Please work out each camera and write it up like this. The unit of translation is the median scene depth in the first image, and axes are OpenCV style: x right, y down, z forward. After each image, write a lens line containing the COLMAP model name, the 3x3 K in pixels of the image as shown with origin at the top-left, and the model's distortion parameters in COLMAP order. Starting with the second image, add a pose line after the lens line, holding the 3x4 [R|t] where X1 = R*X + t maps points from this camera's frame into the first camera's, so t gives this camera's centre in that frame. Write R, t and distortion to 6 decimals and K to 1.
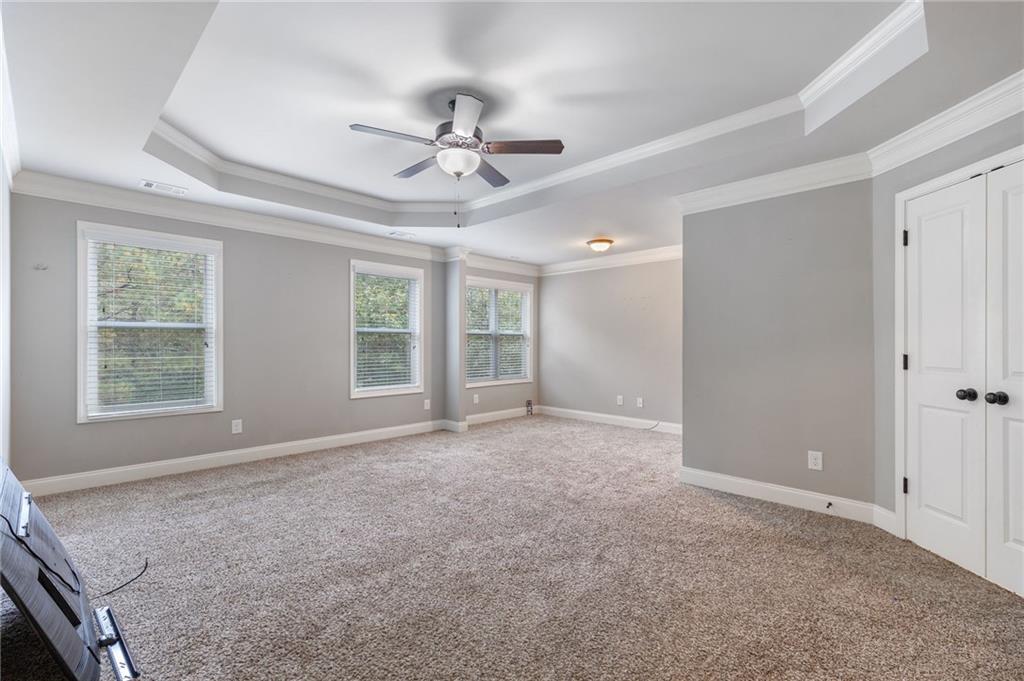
lens RADIAL K [[459.1, 0, 514.7], [0, 459.1, 342.3], [0, 0, 1]] dist [0.009017, -0.001717]
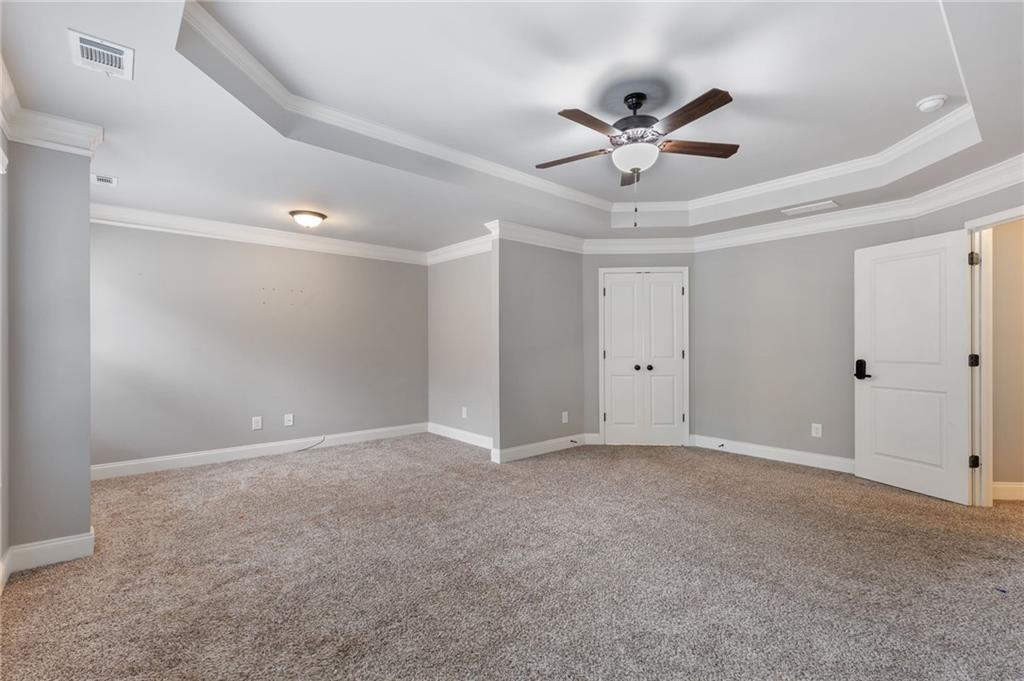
lens RADIAL K [[459.1, 0, 515.9], [0, 459.1, 342.7], [0, 0, 1]] dist [0.009017, -0.001717]
pose [[0.063453, 0.006372, 0.997964, -1.052279], [0.001336, 0.999978, -0.006470, 0.004245], [-0.997984, 0.001744, 0.063443, 1.156112]]
